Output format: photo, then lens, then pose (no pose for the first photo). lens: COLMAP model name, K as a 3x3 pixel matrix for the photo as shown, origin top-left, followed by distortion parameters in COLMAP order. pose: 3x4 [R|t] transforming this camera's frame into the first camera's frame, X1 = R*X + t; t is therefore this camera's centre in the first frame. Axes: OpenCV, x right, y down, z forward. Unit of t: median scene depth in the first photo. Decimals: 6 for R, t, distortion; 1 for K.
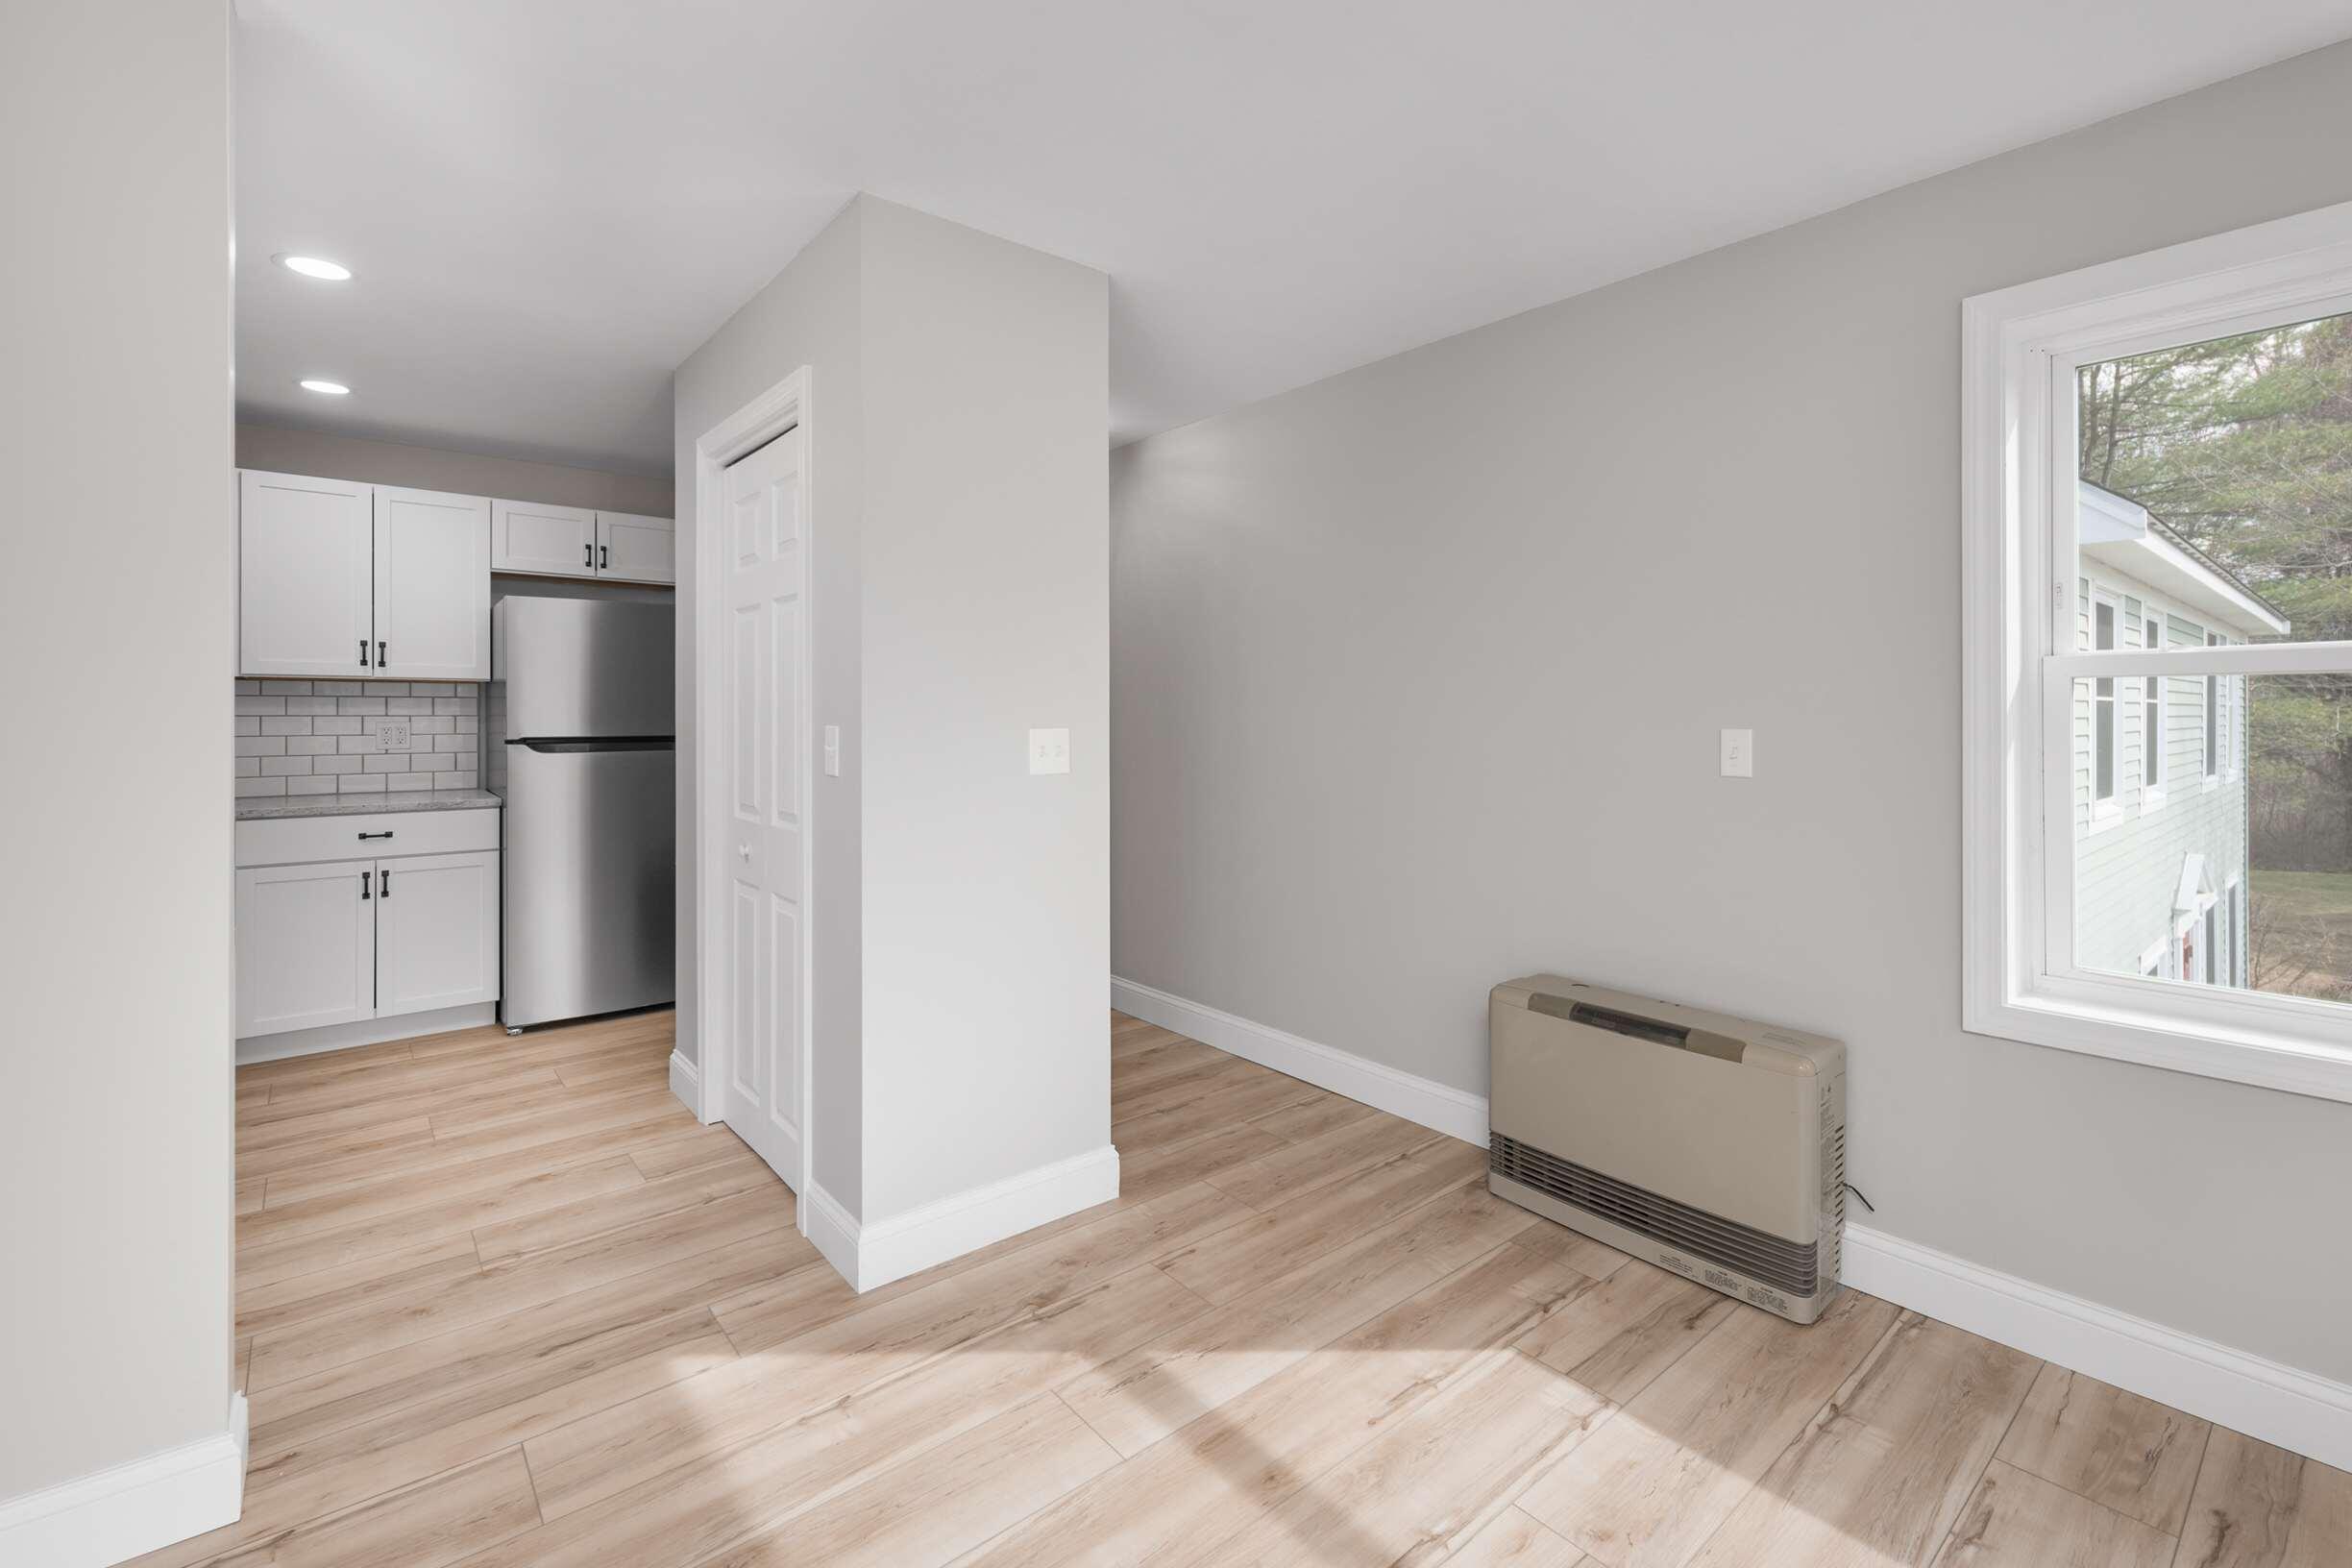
lens RADIAL K [[1024.6, 0, 1175.3], [0, 1024.6, 713.9], [0, 0, 1]] dist [0.003359, -0.000637]
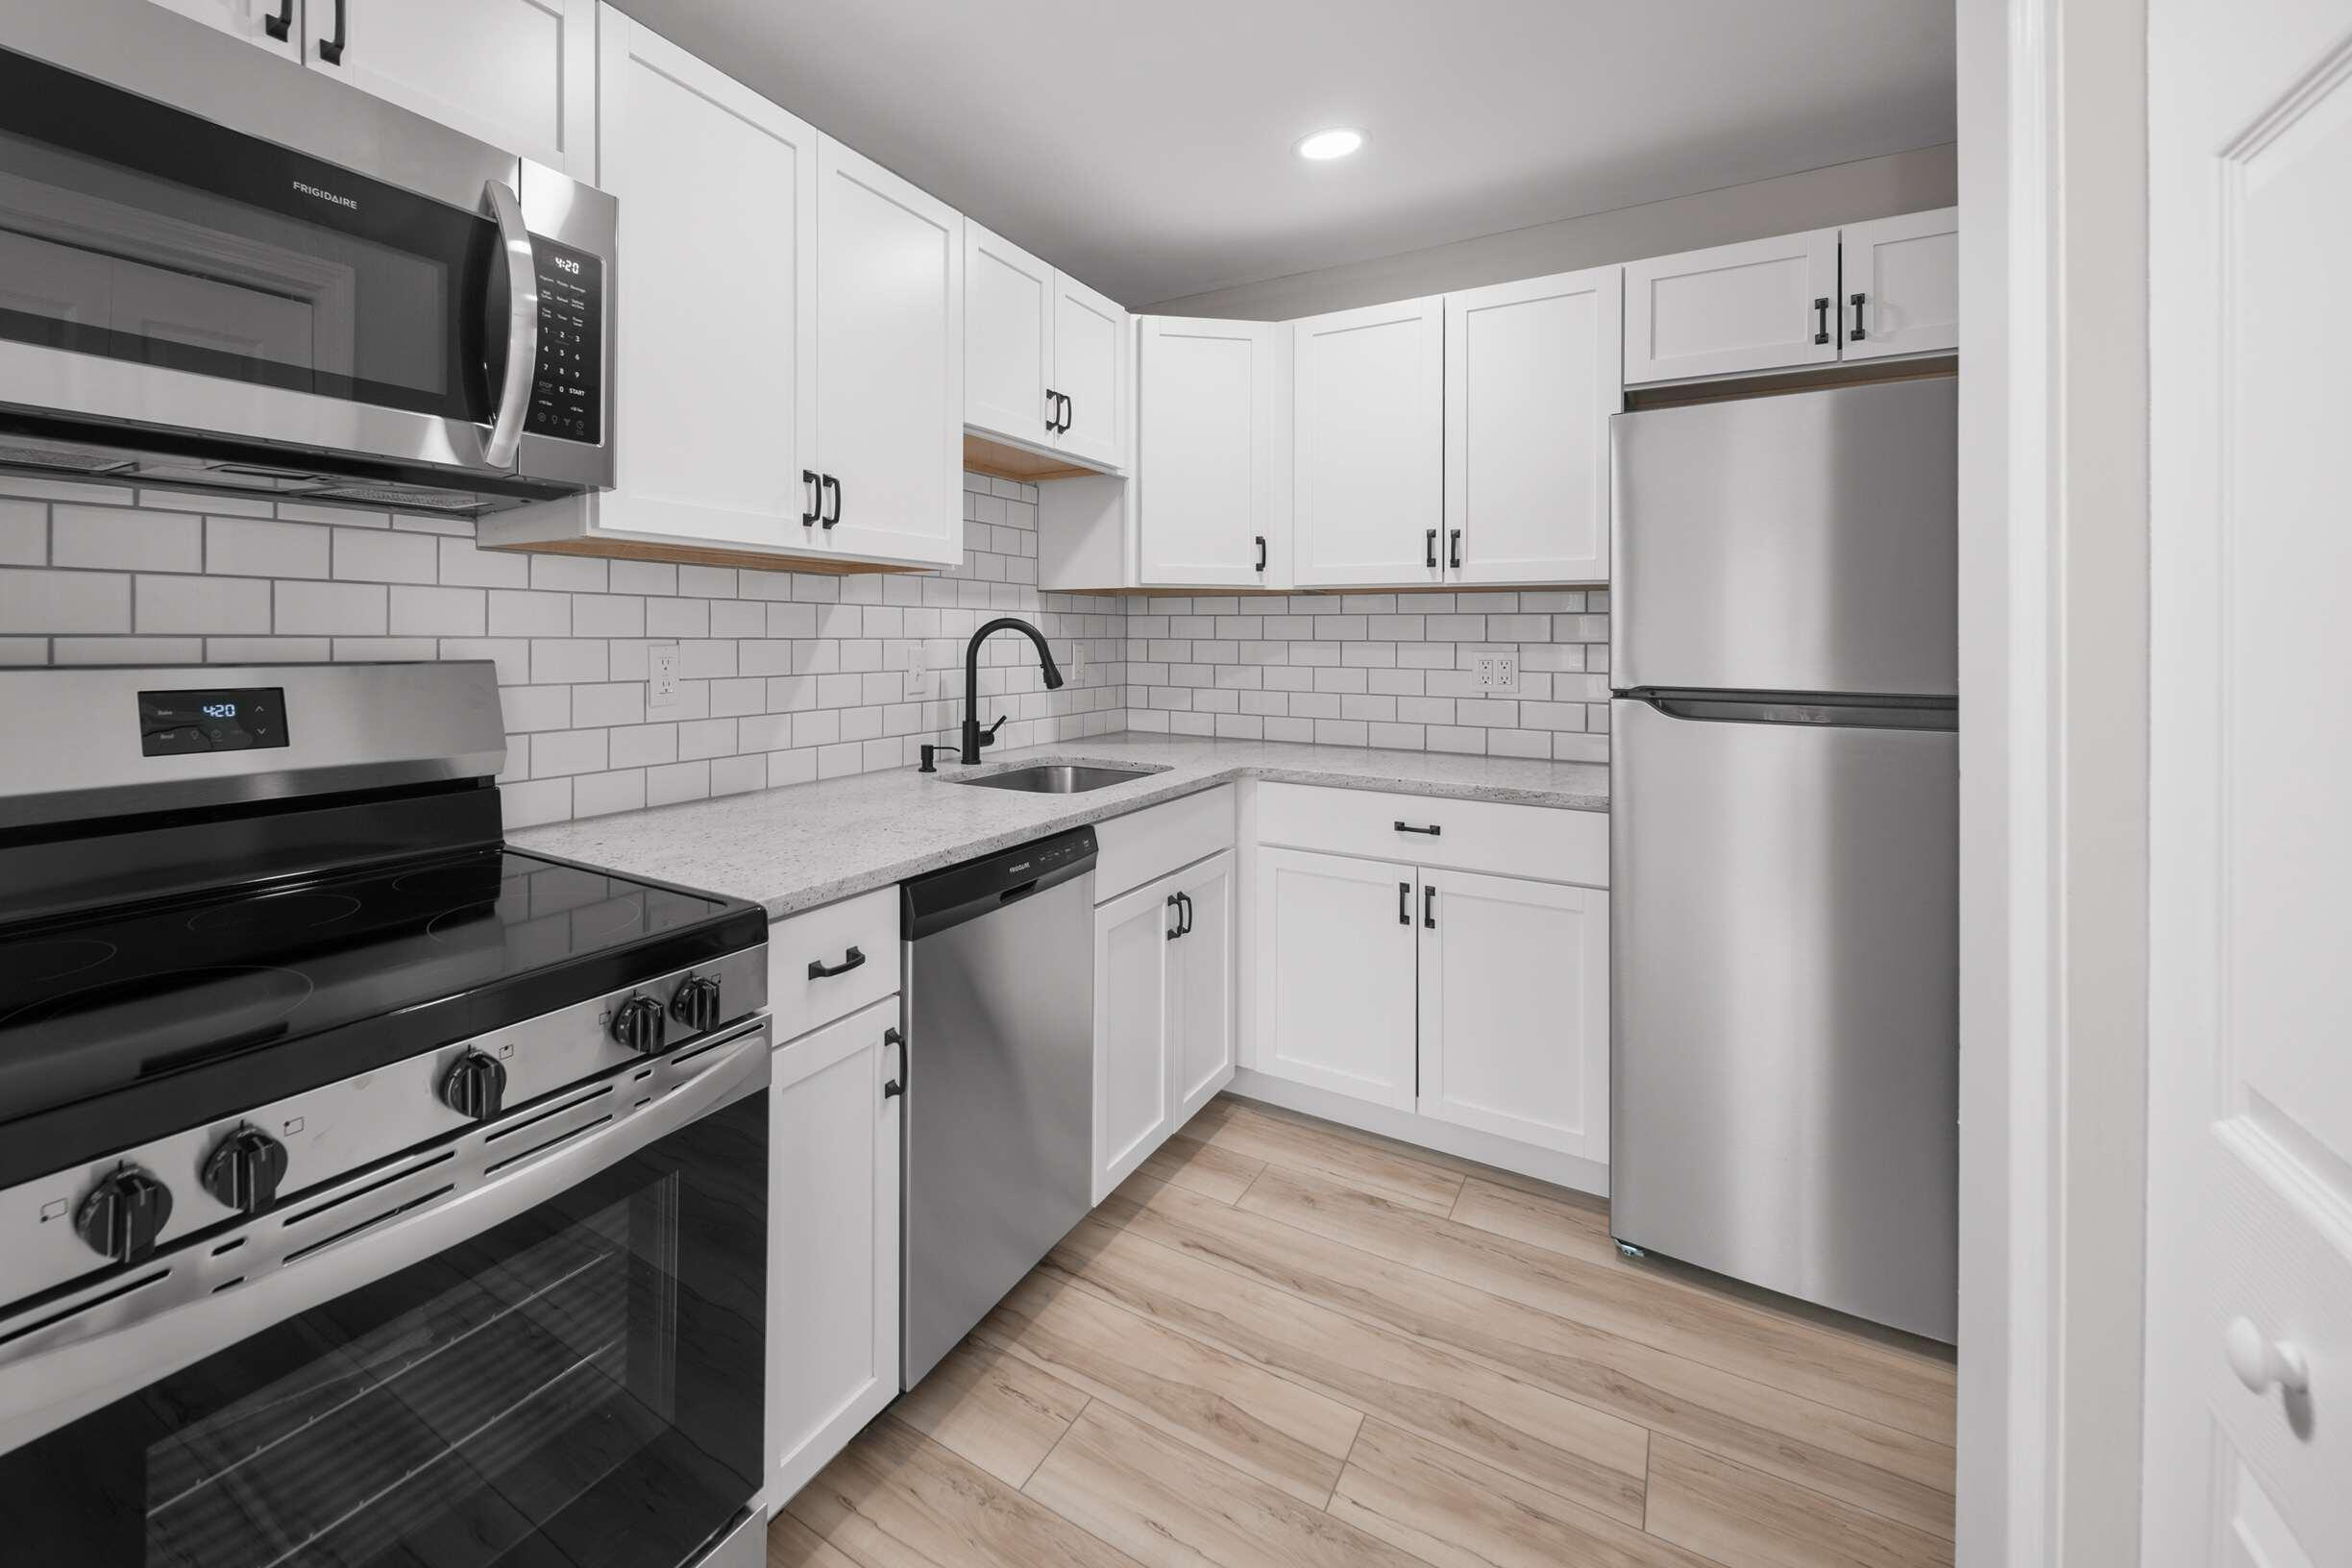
lens RADIAL K [[1024.6, 0, 932.5], [0, 1024.6, 631.7], [0, 0, 1]] dist [0.003359, -0.000637]
pose [[0.238968, -0.001024, -0.971027, -0.227518], [-0.010272, 0.999941, -0.003582, 0.000884], [0.970973, 0.010830, 0.238944, 0.547180]]
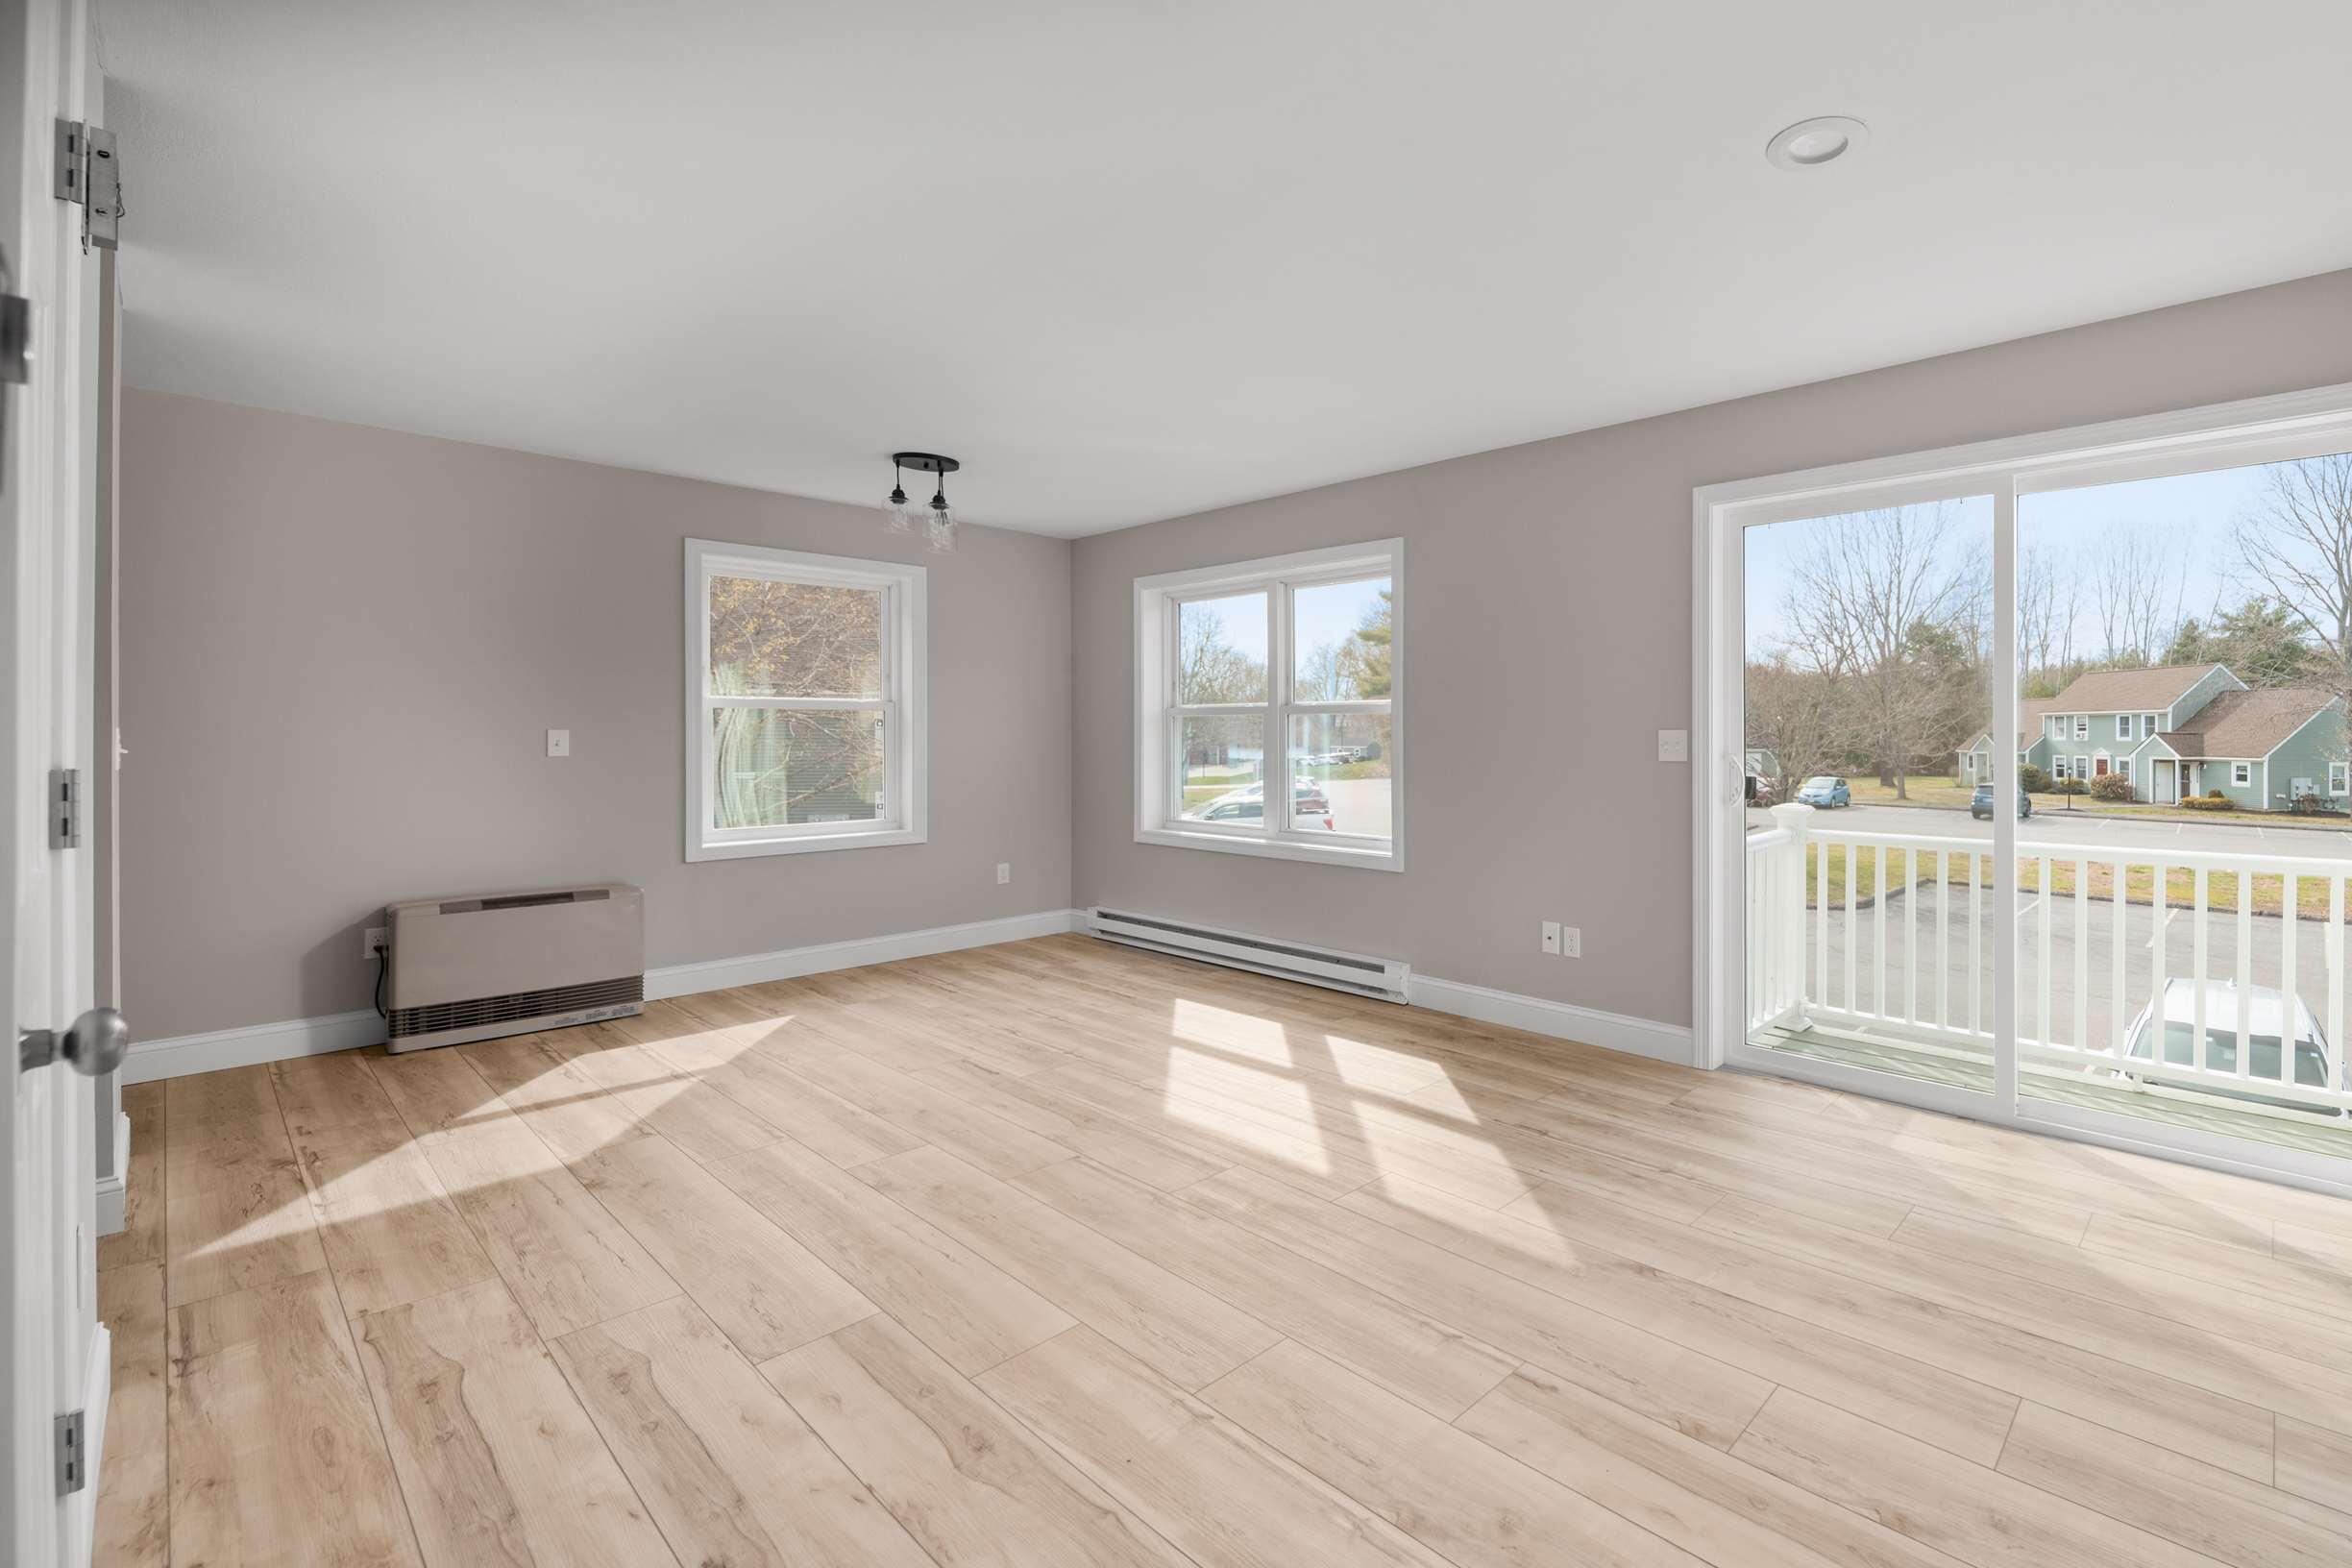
lens RADIAL K [[1024.6, 0, 1471.7], [0, 1024.6, 719.1], [0, 0, 1]] dist [0.003359, -0.000637]
pose [[-0.209054, 0.012454, 0.977825, -0.990394], [-0.001134, 0.999915, -0.012978, 0.011928], [-0.977903, -0.003822, -0.209022, -0.115822]]
